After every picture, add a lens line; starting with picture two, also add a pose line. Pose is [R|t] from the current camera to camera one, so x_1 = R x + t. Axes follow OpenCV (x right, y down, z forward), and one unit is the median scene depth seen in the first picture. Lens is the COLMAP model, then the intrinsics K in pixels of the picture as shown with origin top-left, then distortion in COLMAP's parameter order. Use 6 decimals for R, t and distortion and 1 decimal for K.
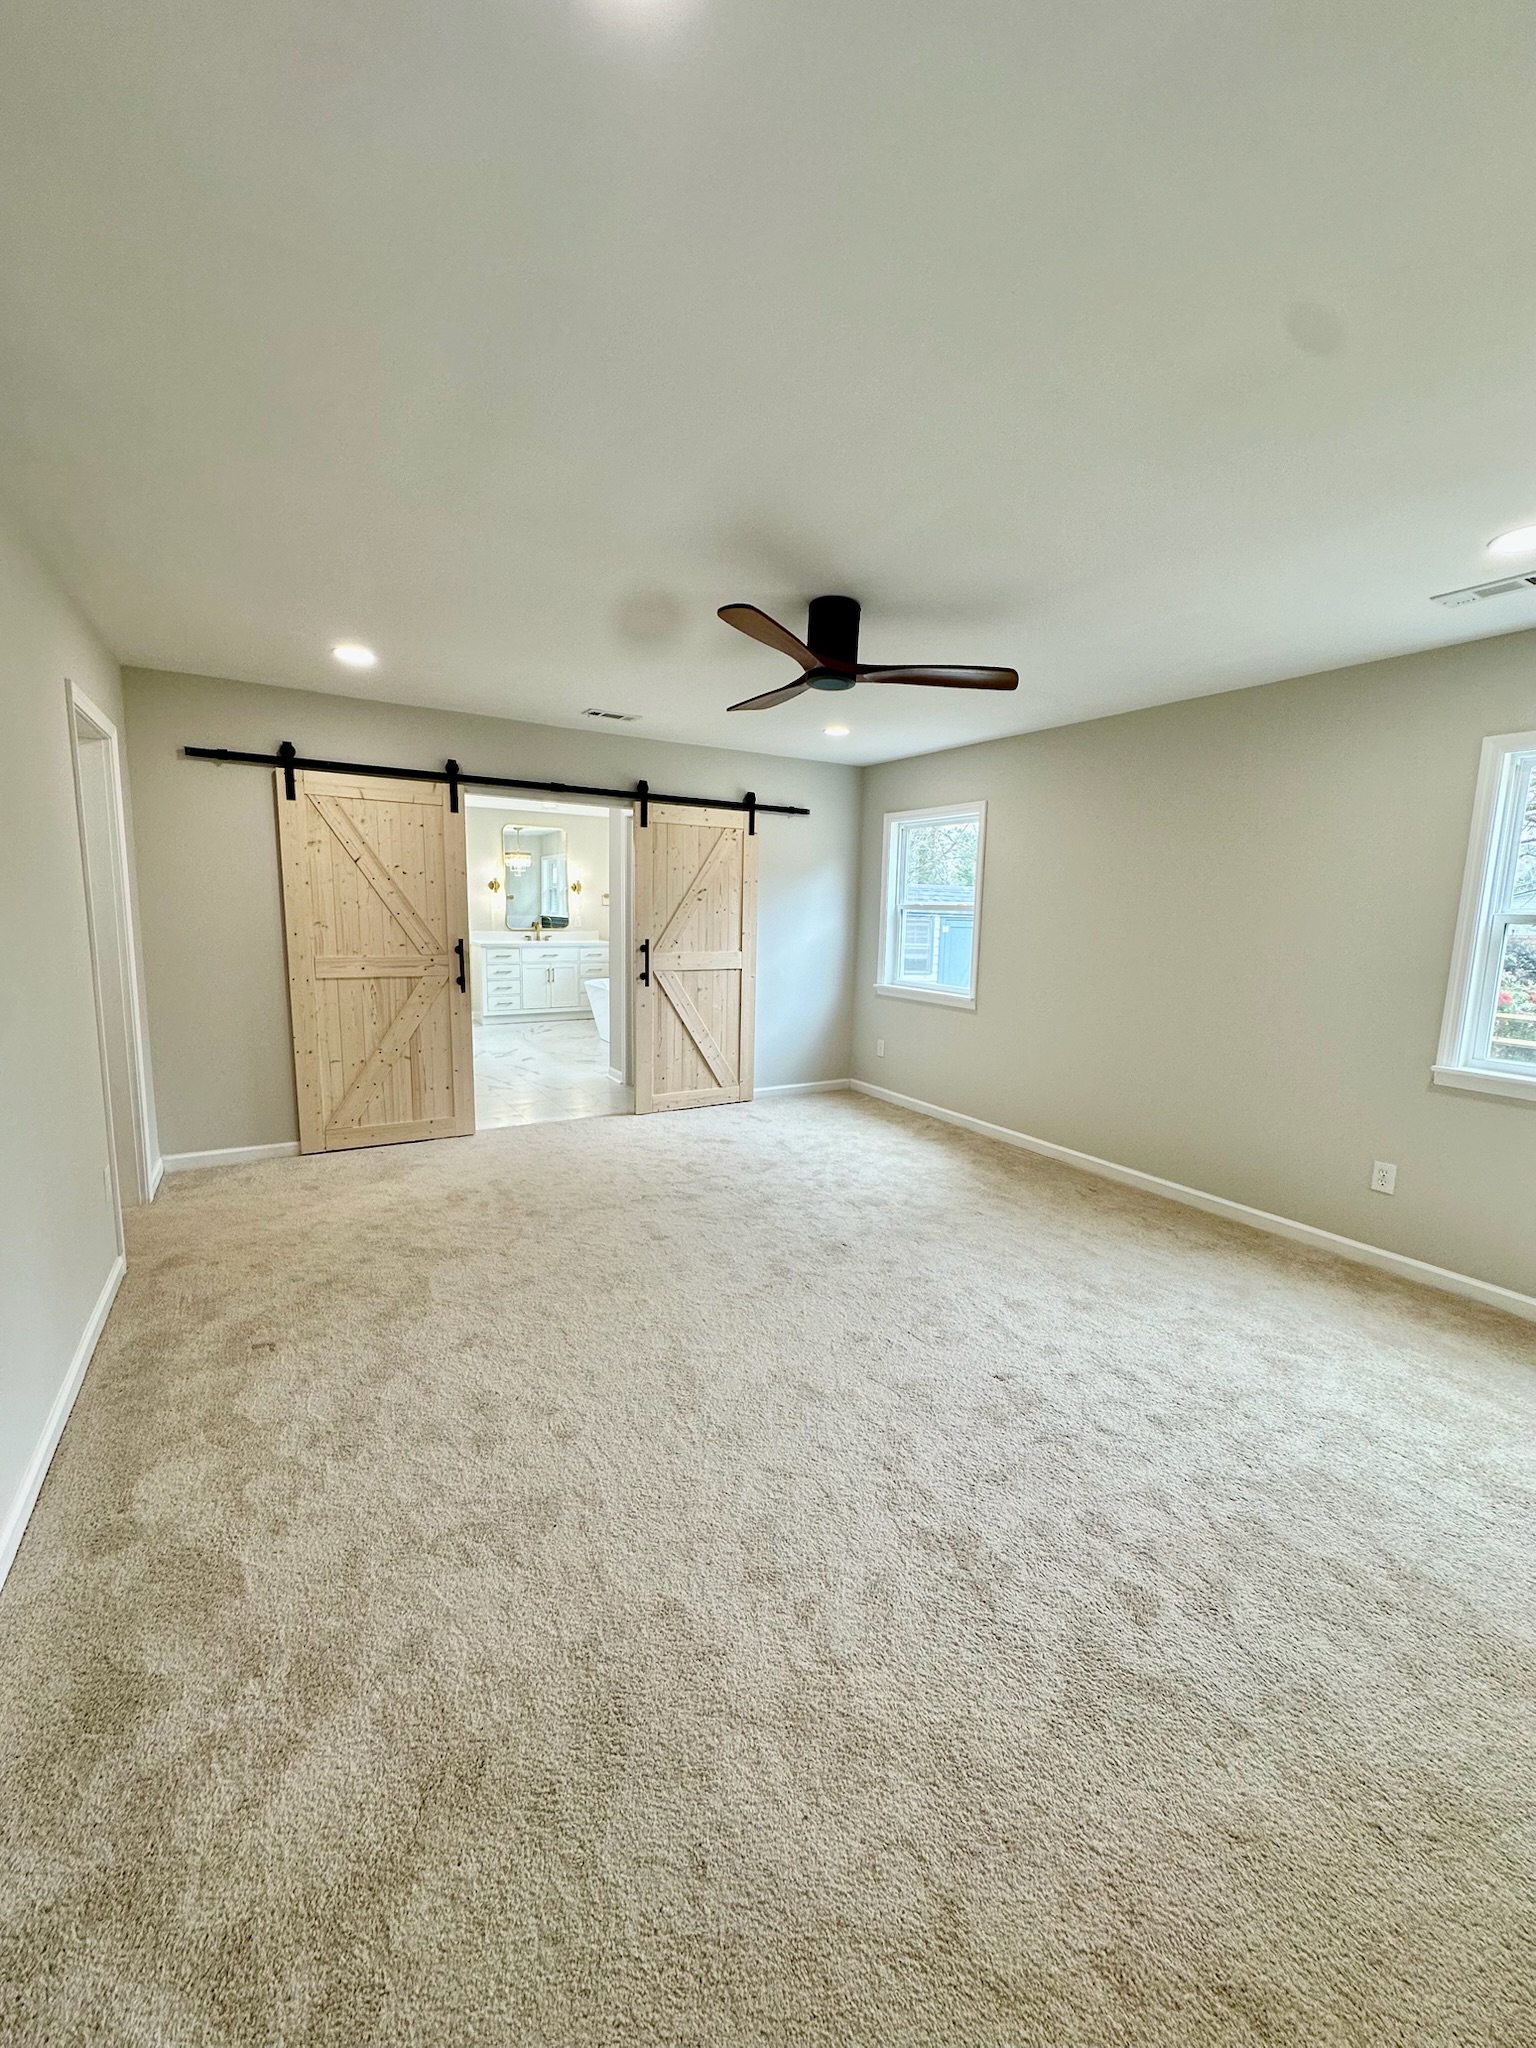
lens RADIAL K [[820.4, 0, 769.7], [0, 820.4, 1025.5], [0, 0, 1]] dist [0.000286, 0.000002]
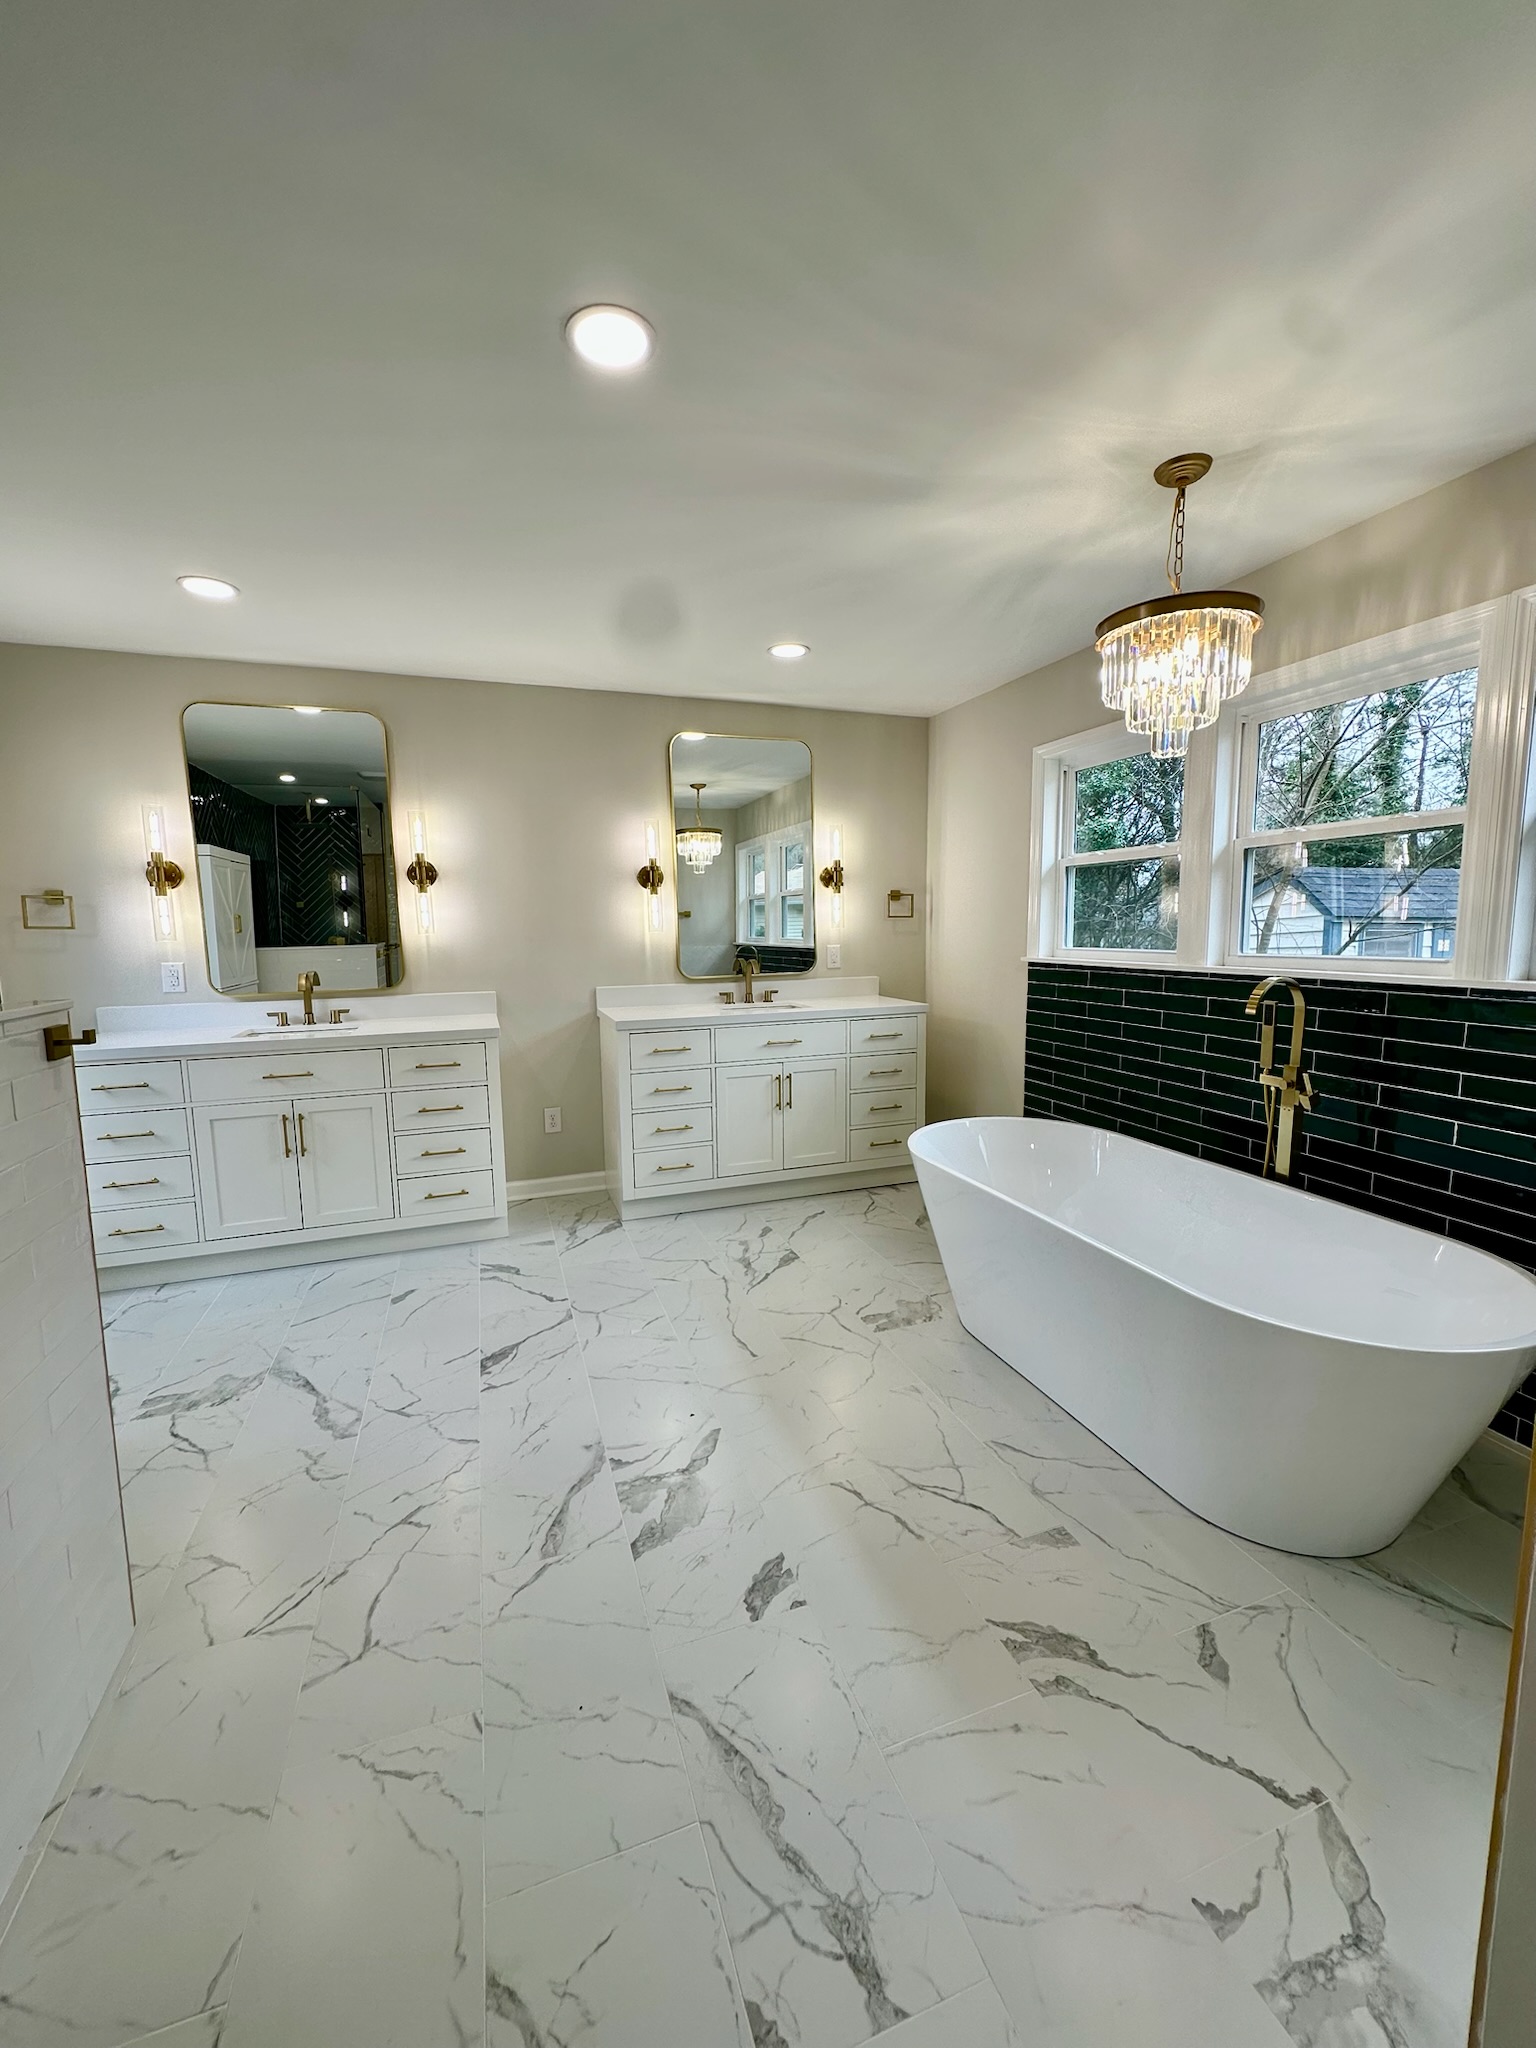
lens RADIAL K [[820.4, 0, 767.5], [0, 820.4, 1026.6], [0, 0, 1]] dist [0.000286, 0.000002]
pose [[0.979184, -0.013398, -0.202534, -0.182283], [0.007665, 0.999548, -0.029067, -0.076852], [0.202832, 0.026910, 0.978844, 0.569605]]
